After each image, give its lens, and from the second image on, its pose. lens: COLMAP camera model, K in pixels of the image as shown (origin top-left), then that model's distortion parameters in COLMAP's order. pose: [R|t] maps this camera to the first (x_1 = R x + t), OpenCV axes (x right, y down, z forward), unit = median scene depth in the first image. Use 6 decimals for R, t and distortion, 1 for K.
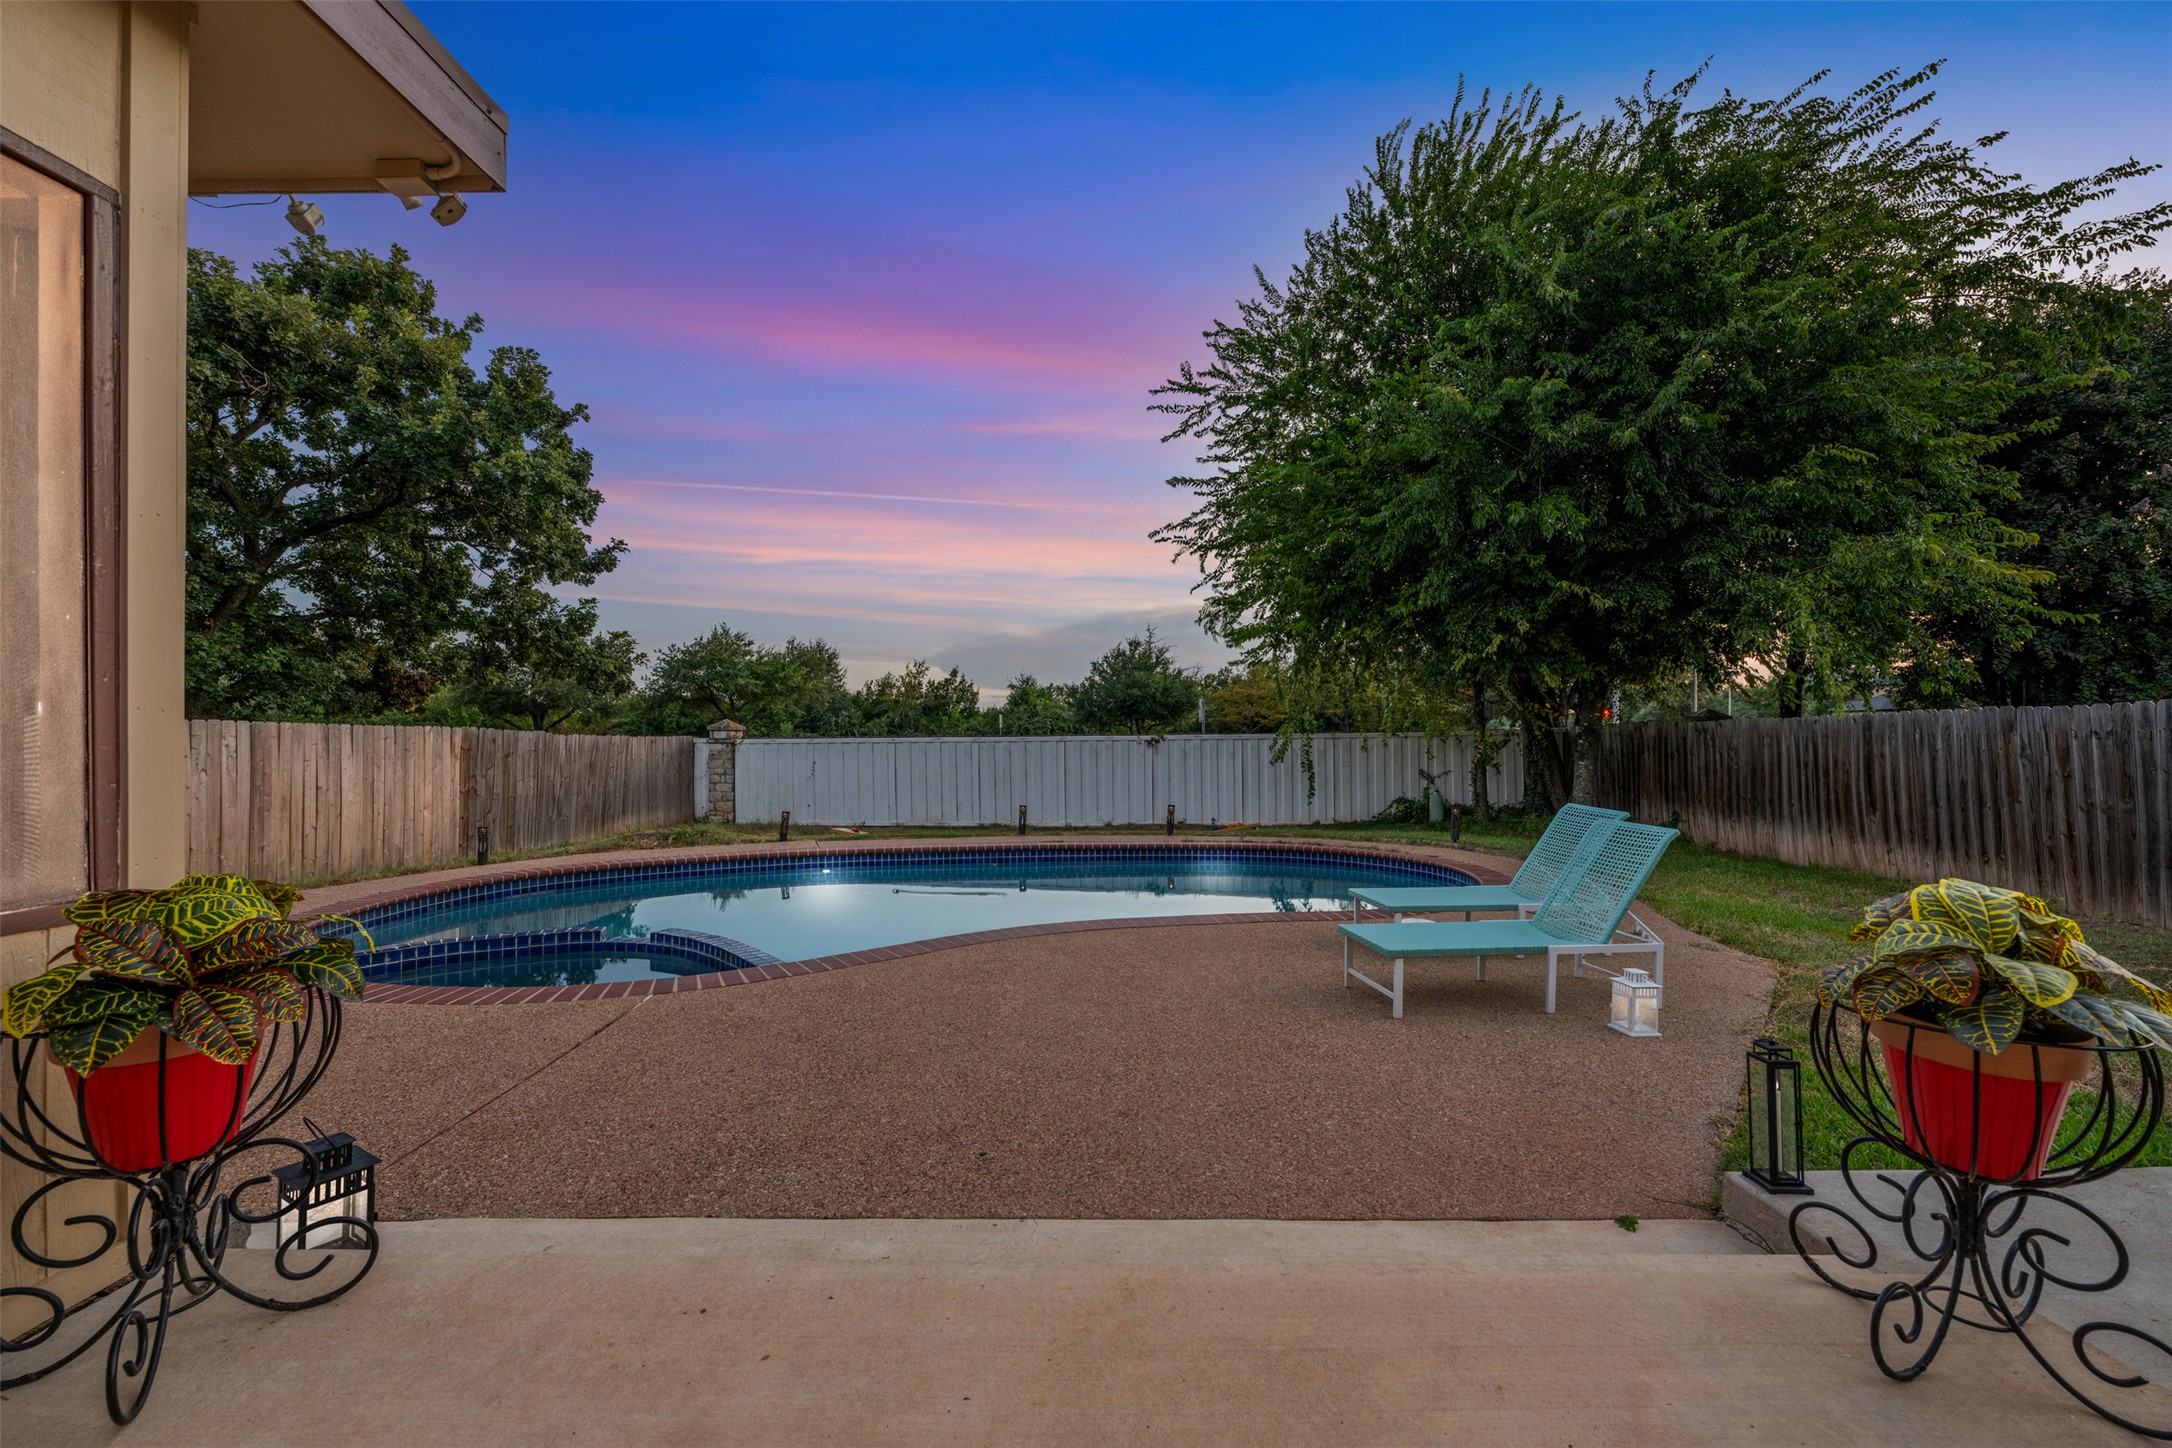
lens RADIAL K [[879.5, 0, 1081.3], [0, 879.5, 731.6], [0, 0, 1]] dist [0.004369, -0.000051]
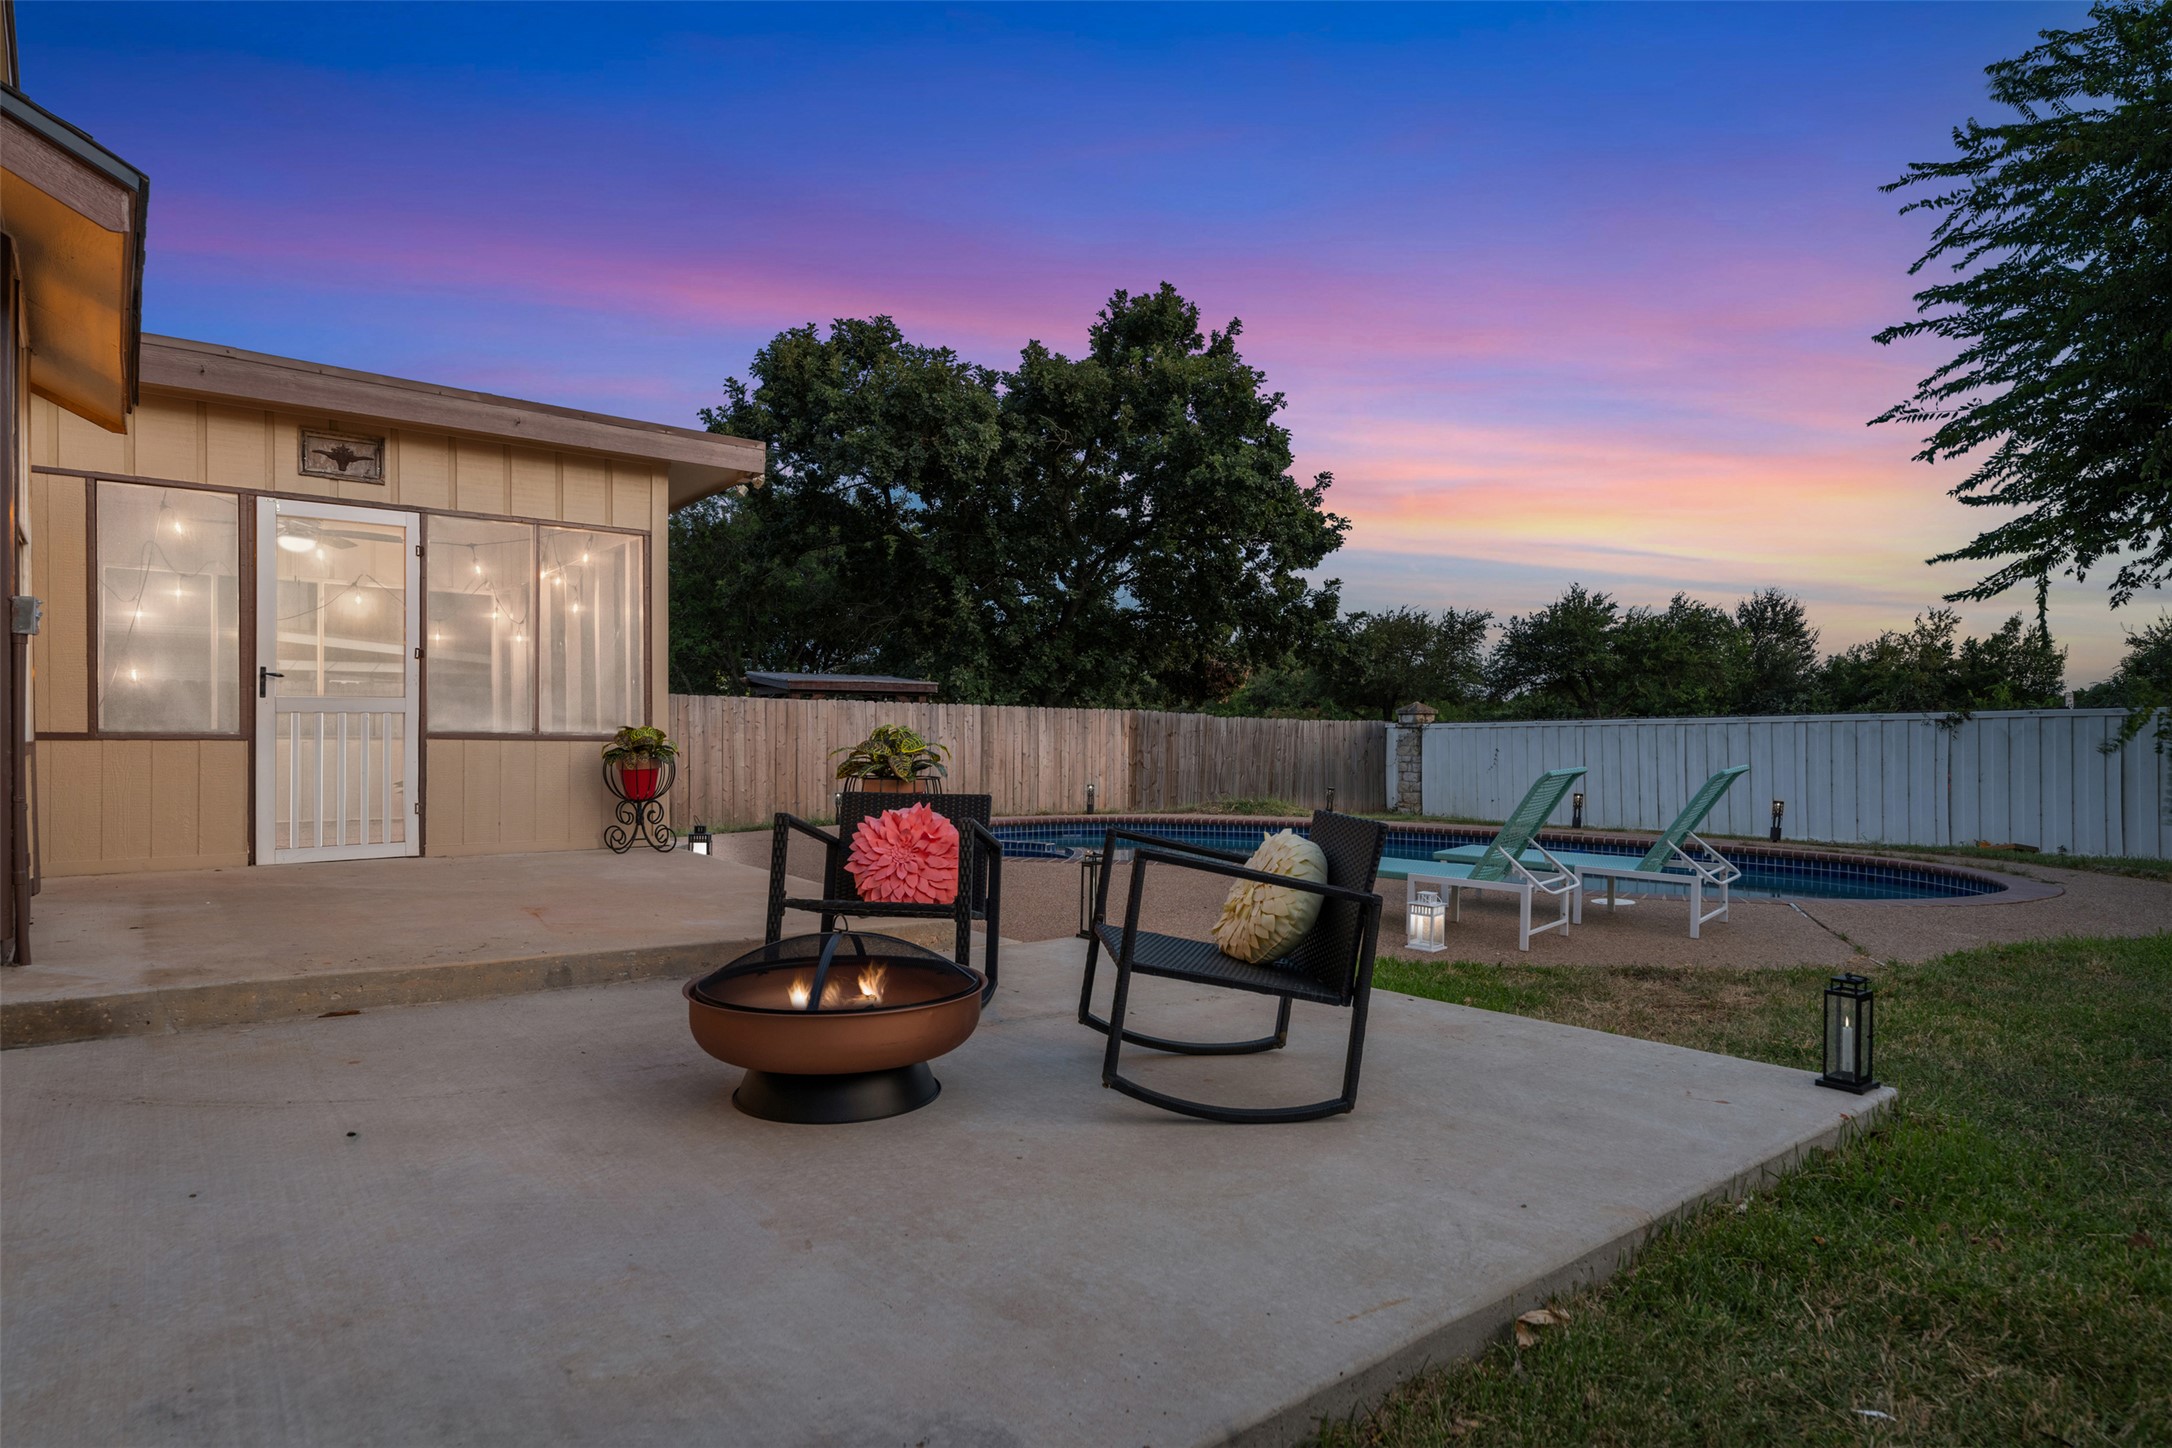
lens RADIAL K [[1232.7, 0, 1083.2], [0, 1232.7, 731.2], [0, 0, 1]] dist [0.030916, 0.000655]
pose [[0.637919, -0.002726, -0.770099, 0.414203], [0.002414, 0.999996, -0.001540, 0.020157], [0.770100, -0.000876, 0.637923, -0.087309]]
